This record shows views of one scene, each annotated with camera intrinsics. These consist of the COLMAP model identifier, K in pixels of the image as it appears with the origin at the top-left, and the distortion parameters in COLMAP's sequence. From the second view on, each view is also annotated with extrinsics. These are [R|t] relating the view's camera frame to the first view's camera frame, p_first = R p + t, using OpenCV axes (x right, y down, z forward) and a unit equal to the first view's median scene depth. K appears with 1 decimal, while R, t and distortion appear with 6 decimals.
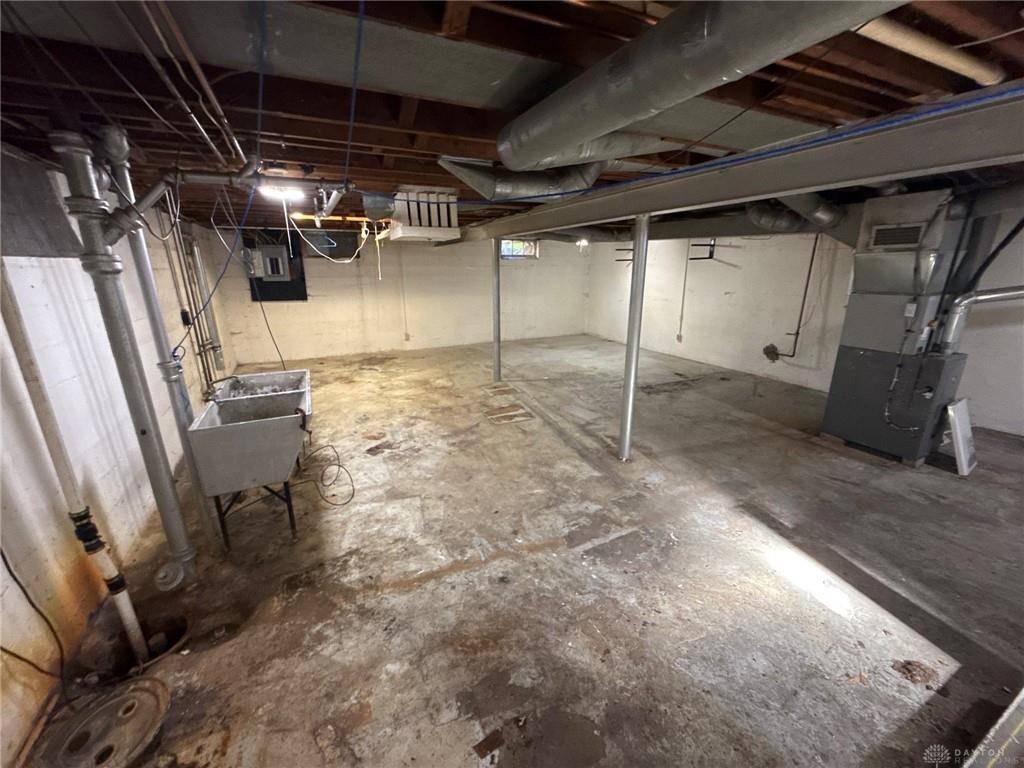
lens RADIAL K [[411.8, 0, 510.4], [0, 411.8, 384.9], [0, 0, 1]] dist [0.000359, -0.000014]
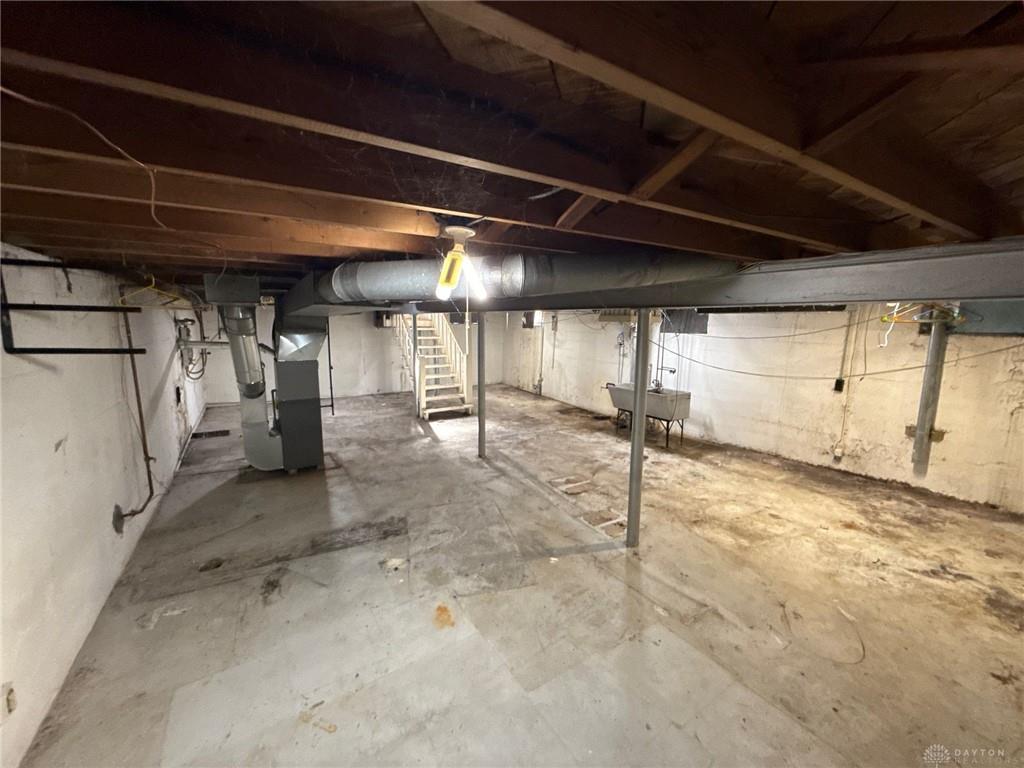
lens RADIAL K [[411.8, 0, 509.8], [0, 411.8, 385.3], [0, 0, 1]] dist [0.000359, -0.000014]
pose [[-0.994881, 0.012507, -0.100273, 0.246620], [-0.031319, 0.905283, 0.423653, -0.568339], [0.096074, 0.424625, -0.900257, 1.770008]]
